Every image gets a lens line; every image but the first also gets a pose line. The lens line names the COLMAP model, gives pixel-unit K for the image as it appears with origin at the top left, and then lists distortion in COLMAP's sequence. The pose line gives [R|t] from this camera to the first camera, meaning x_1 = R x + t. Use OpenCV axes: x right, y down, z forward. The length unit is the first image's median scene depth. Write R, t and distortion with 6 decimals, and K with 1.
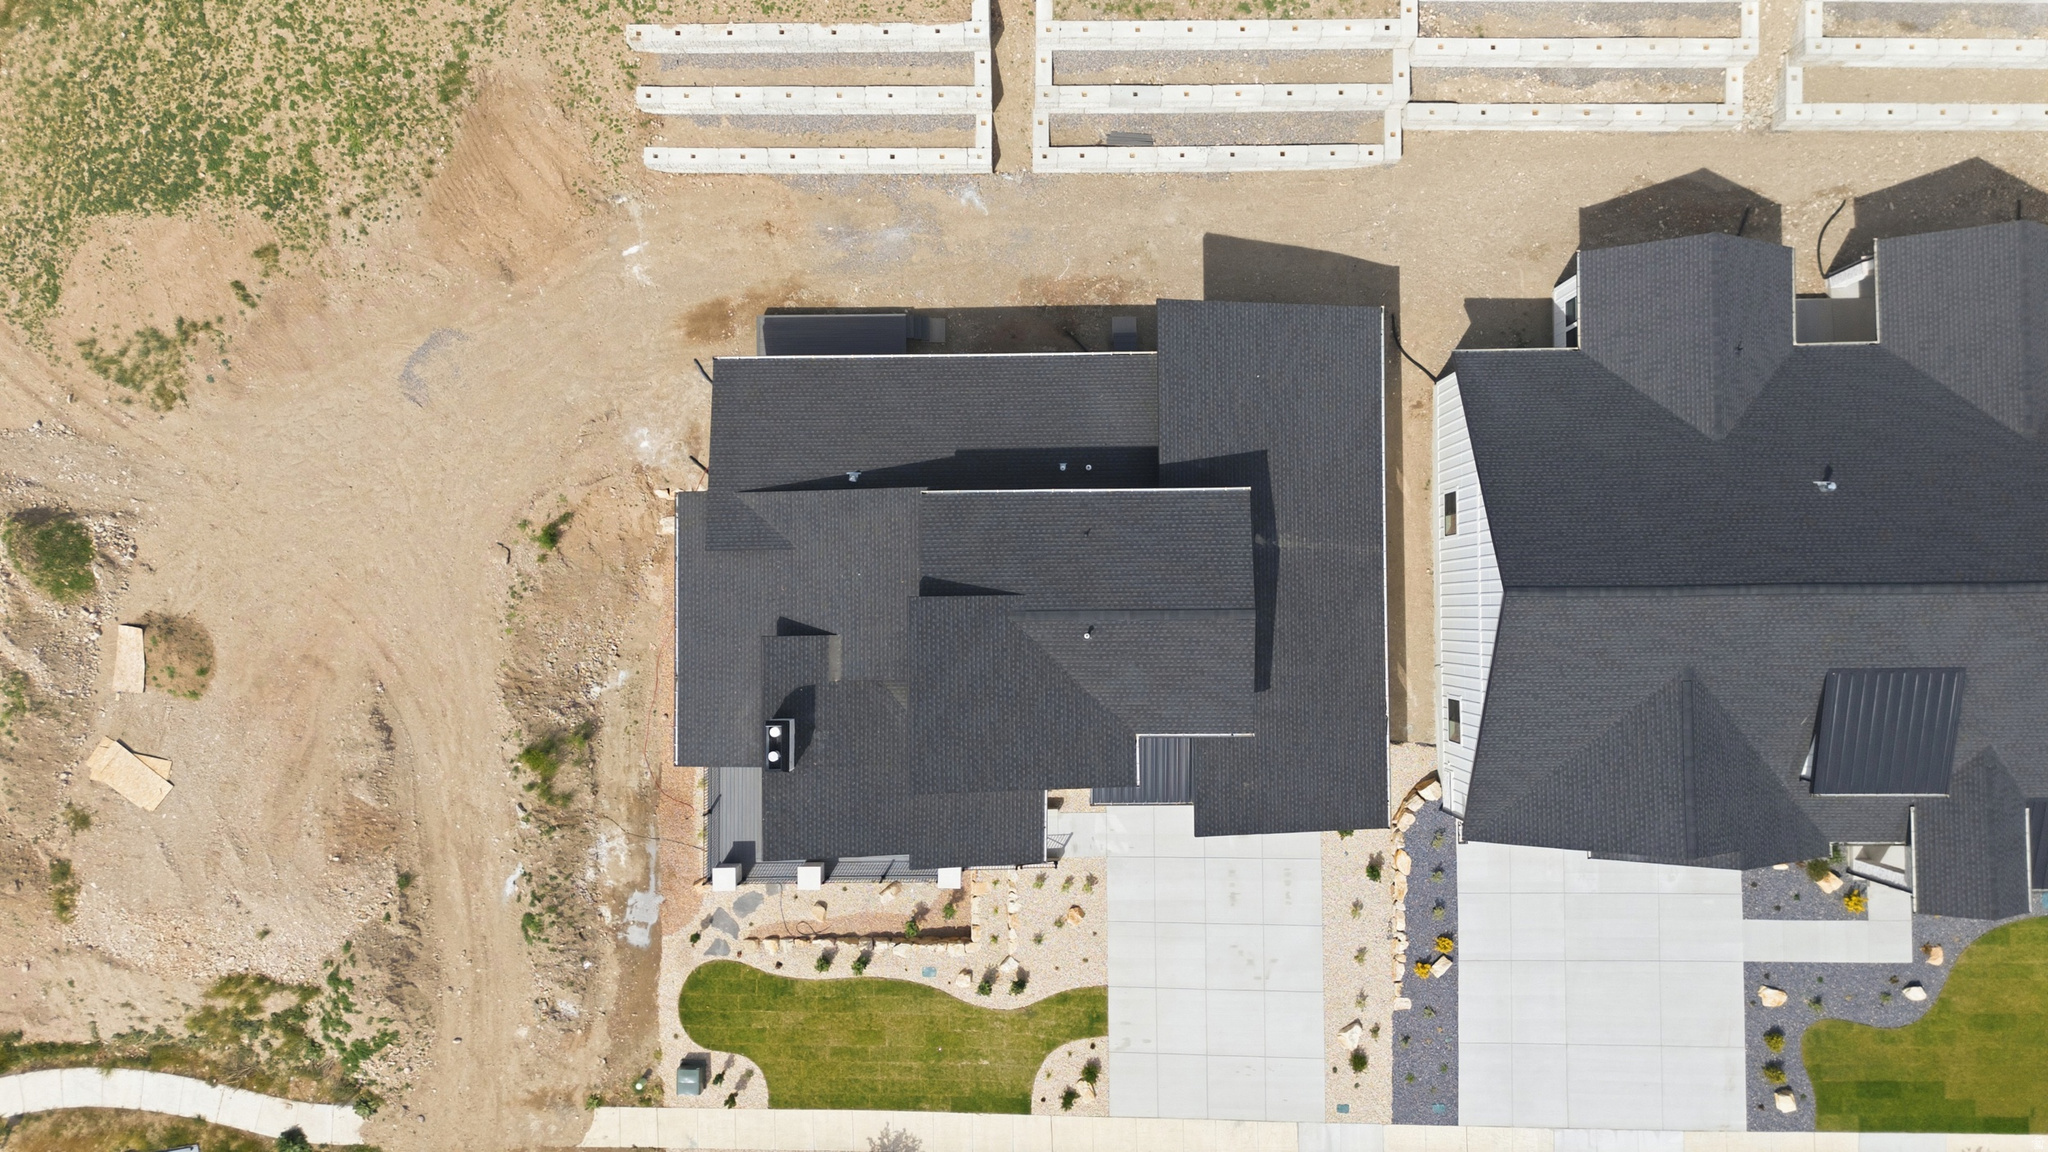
lens RADIAL K [[1502.5, 0, 1024.0], [0, 1502.5, 576.0], [0, 0, 1]] dist [0.080571, -0.073811]
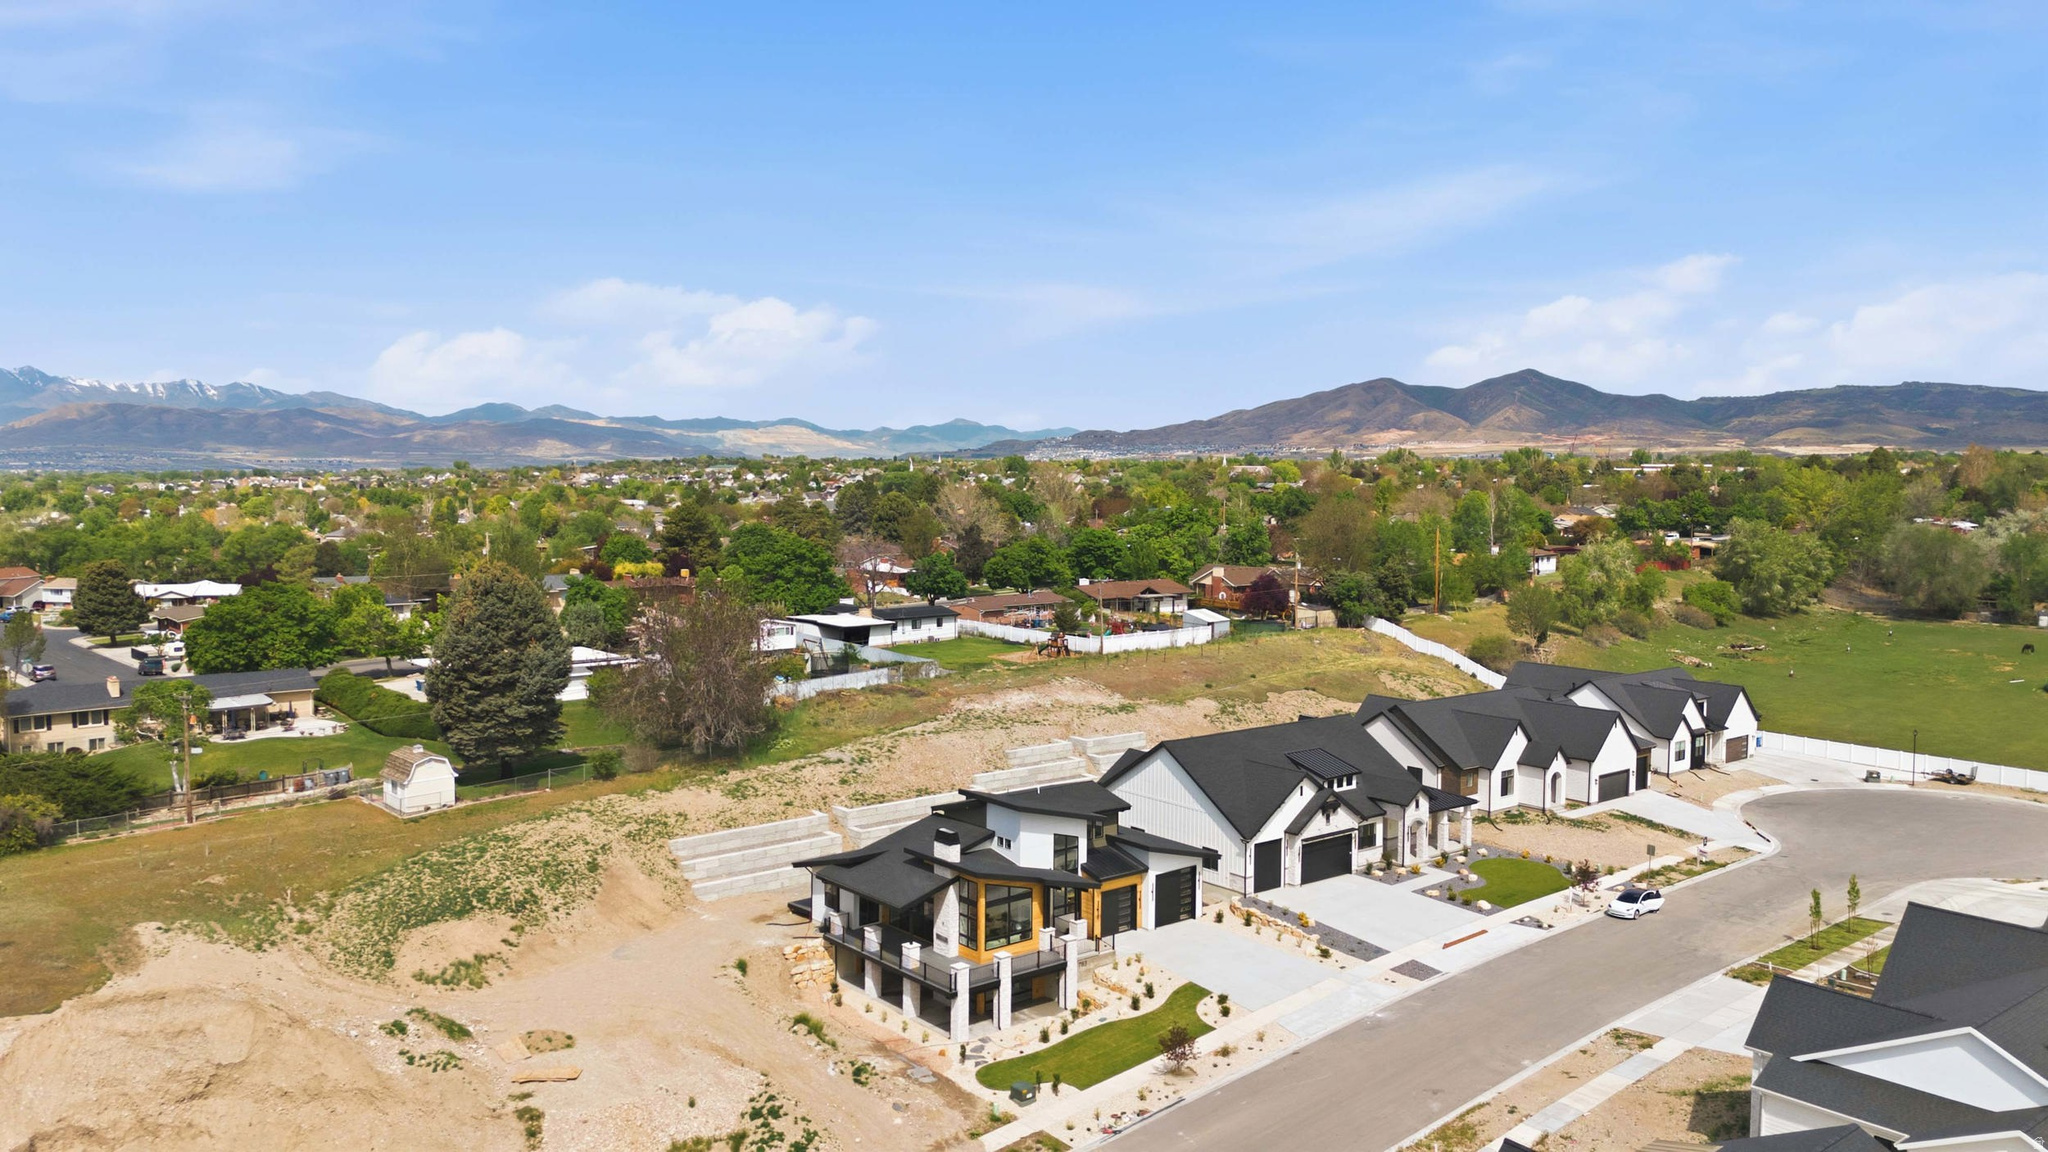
lens RADIAL K [[1502.5, 0, 1024.0], [0, 1502.5, 576.0], [0, 0, 1]] dist [0.080571, -0.073811]
pose [[0.779810, -0.027913, 0.625394, -1.081119], [0.625096, 0.088877, -0.775472, 1.377596], [-0.033938, 0.995651, 0.086755, 0.447004]]
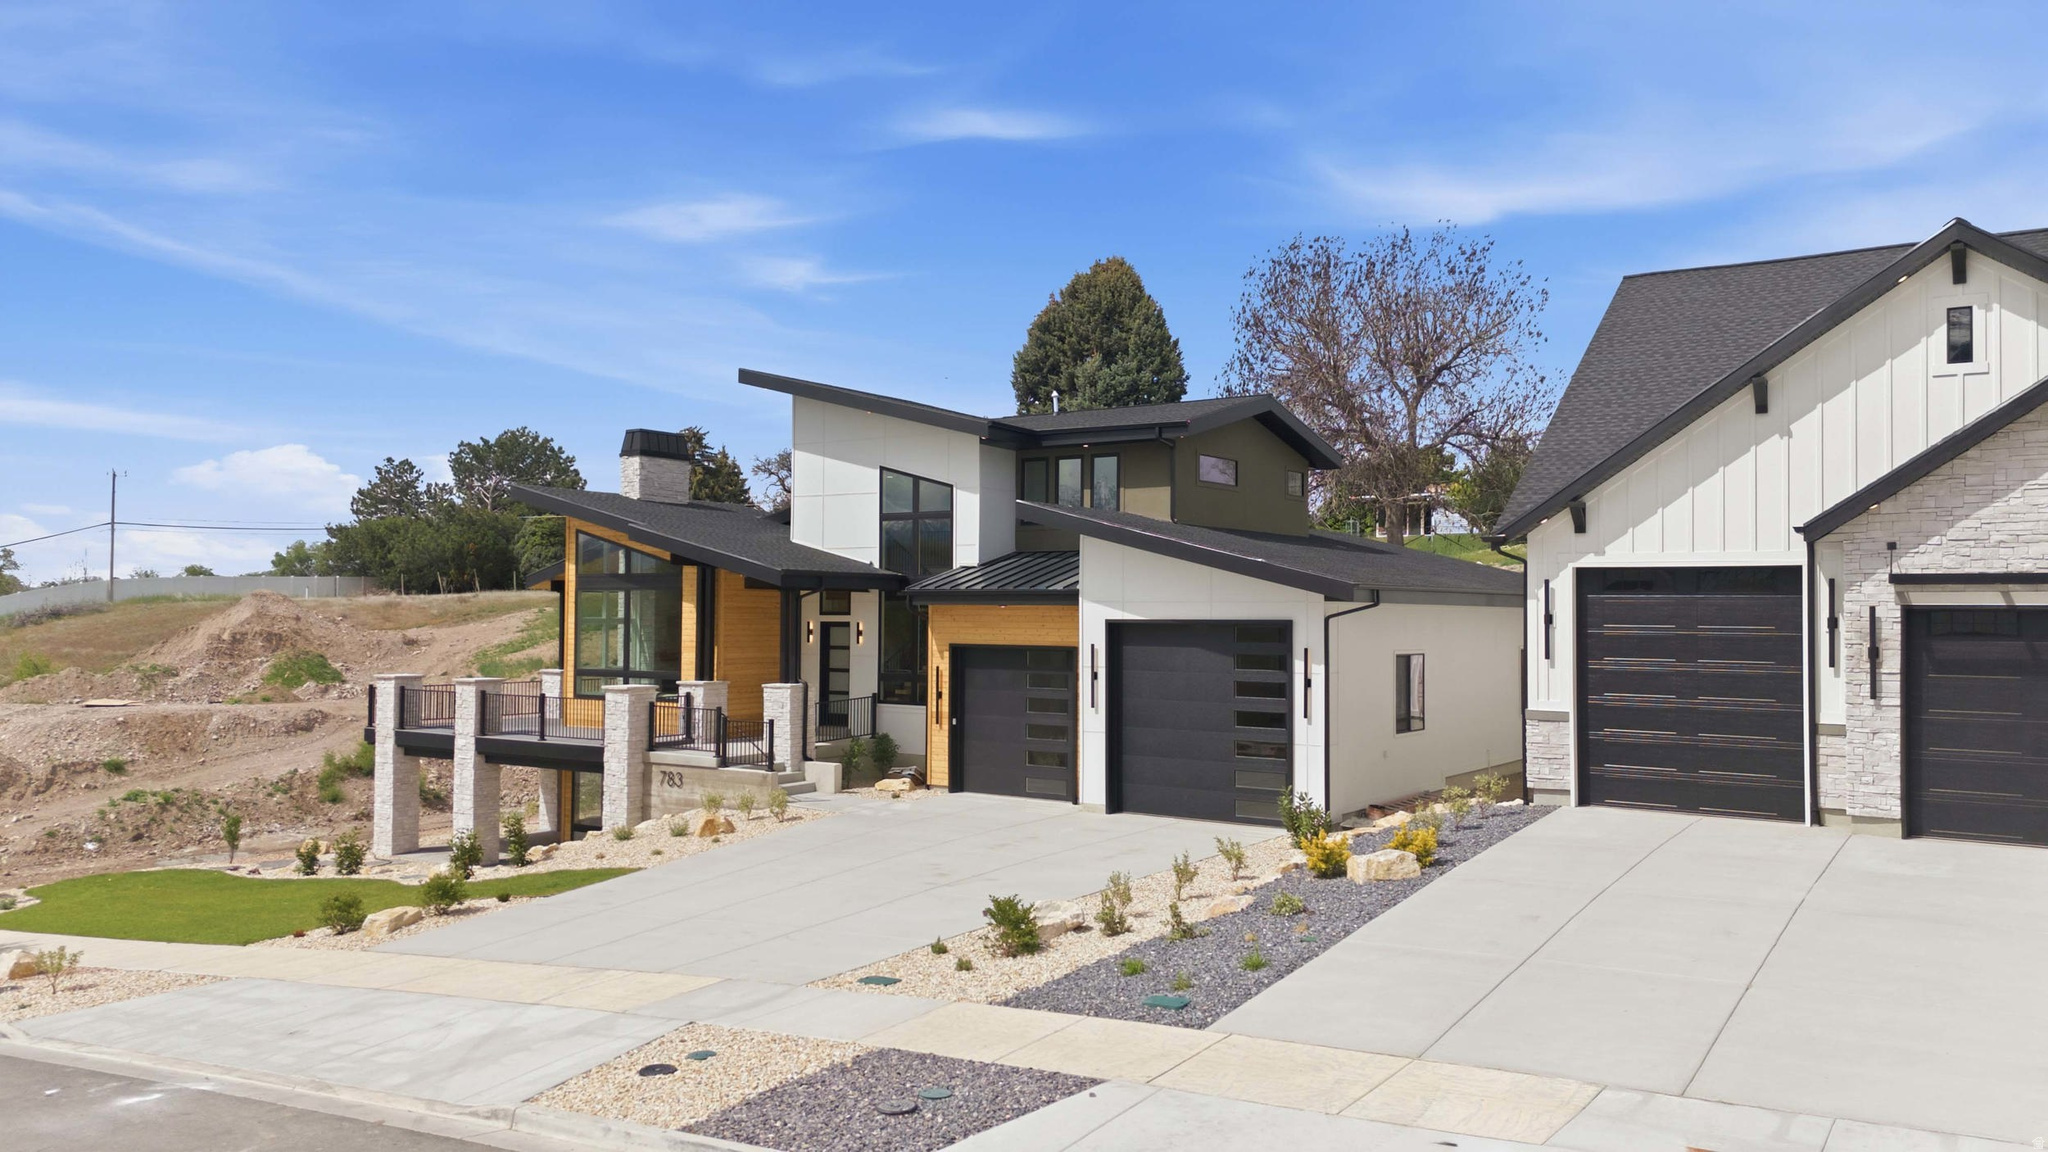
lens RADIAL K [[1502.5, 0, 1024.0], [0, 1502.5, 576.0], [0, 0, 1]] dist [0.080571, -0.073811]
pose [[0.816906, 0.005109, -0.576749, 0.399032], [-0.576763, 0.001889, -0.816909, 0.570703], [-0.003084, 0.999985, 0.004490, 0.924976]]
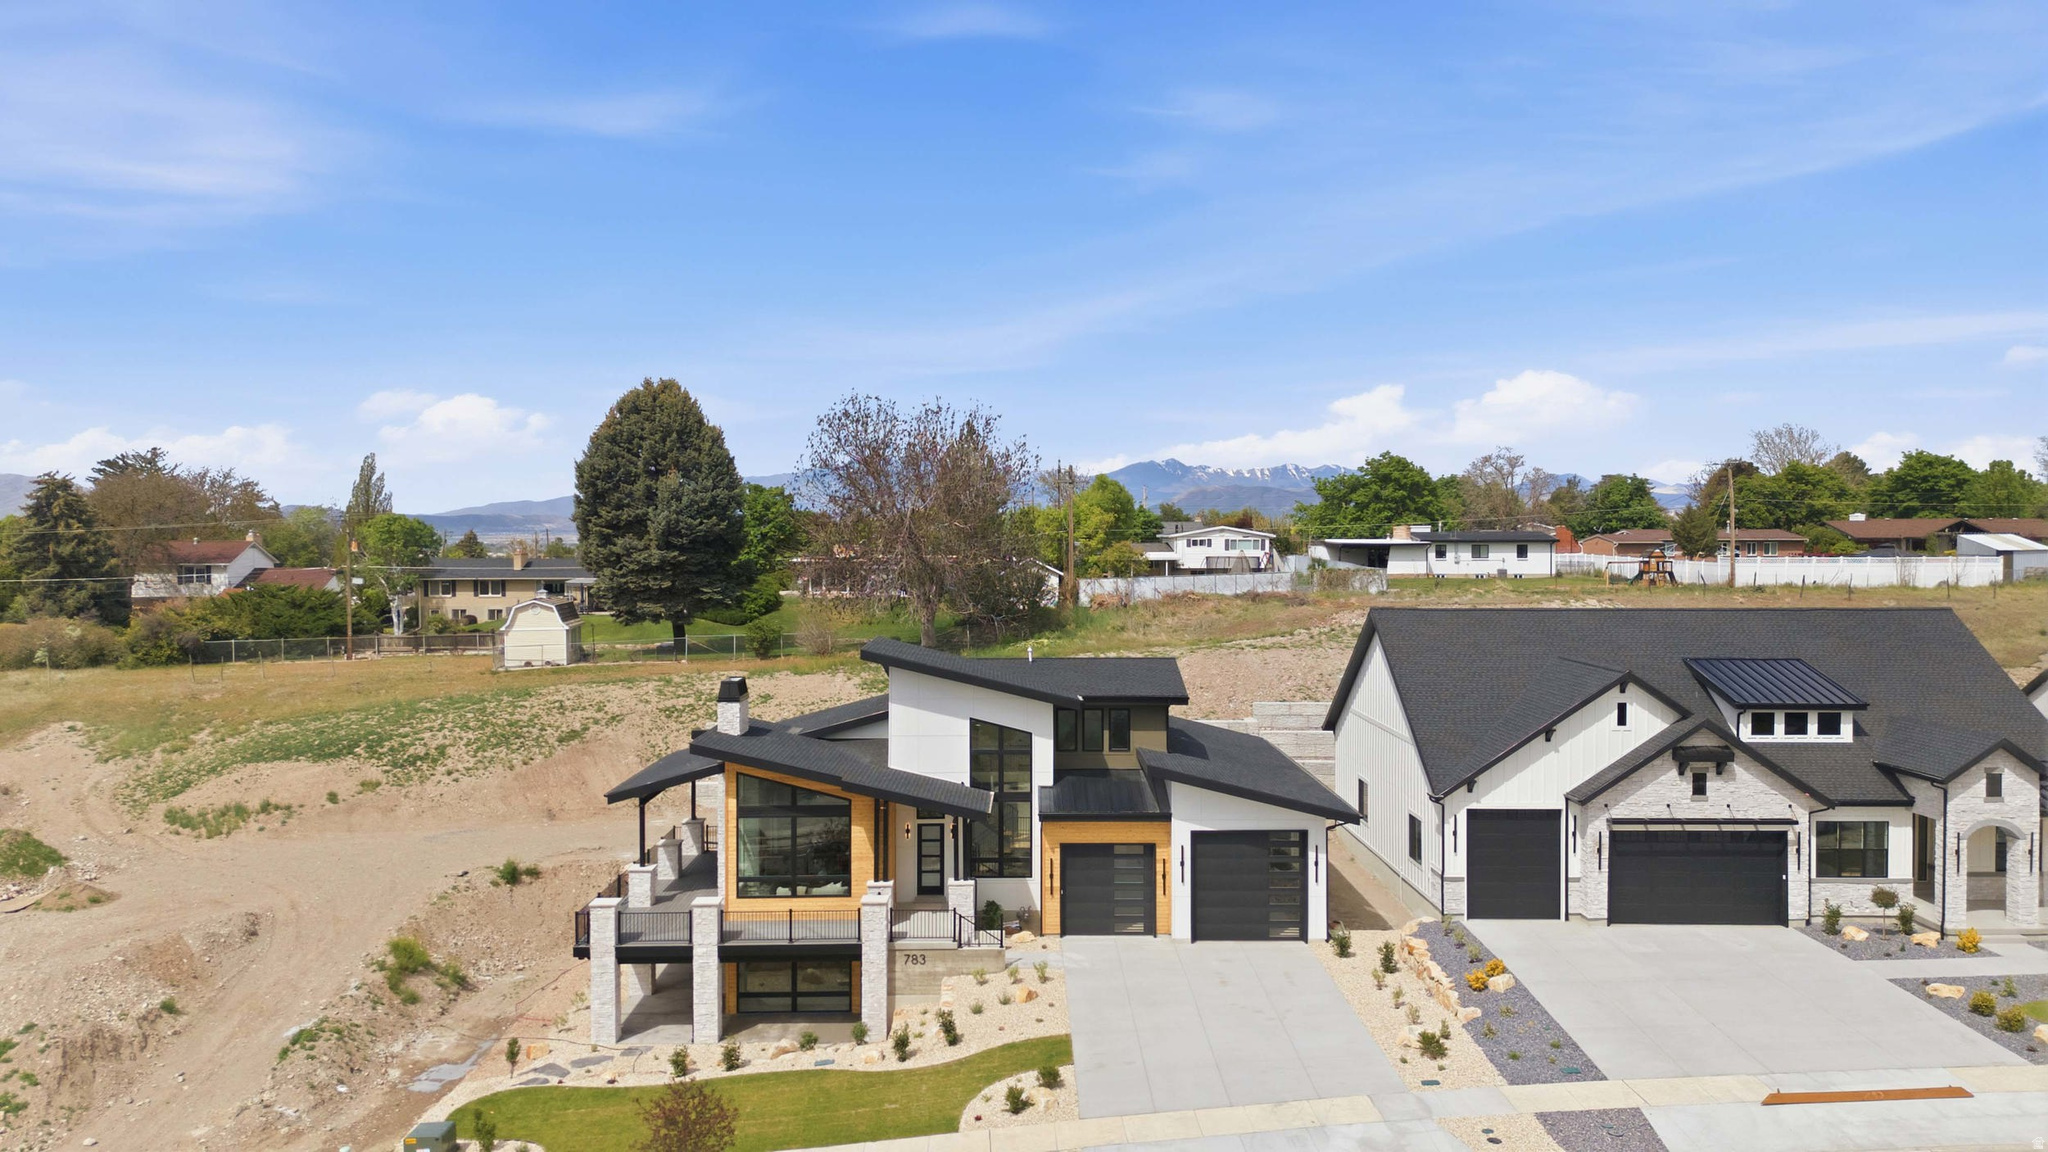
lens RADIAL K [[1502.5, 0, 1024.0], [0, 1502.5, 576.0], [0, 0, 1]] dist [0.080571, -0.073811]
pose [[0.999918, 0.012124, 0.004227, 0.027345], [0.003541, 0.056049, -0.998422, 1.002589], [-0.012341, 0.998354, 0.056002, 0.747040]]
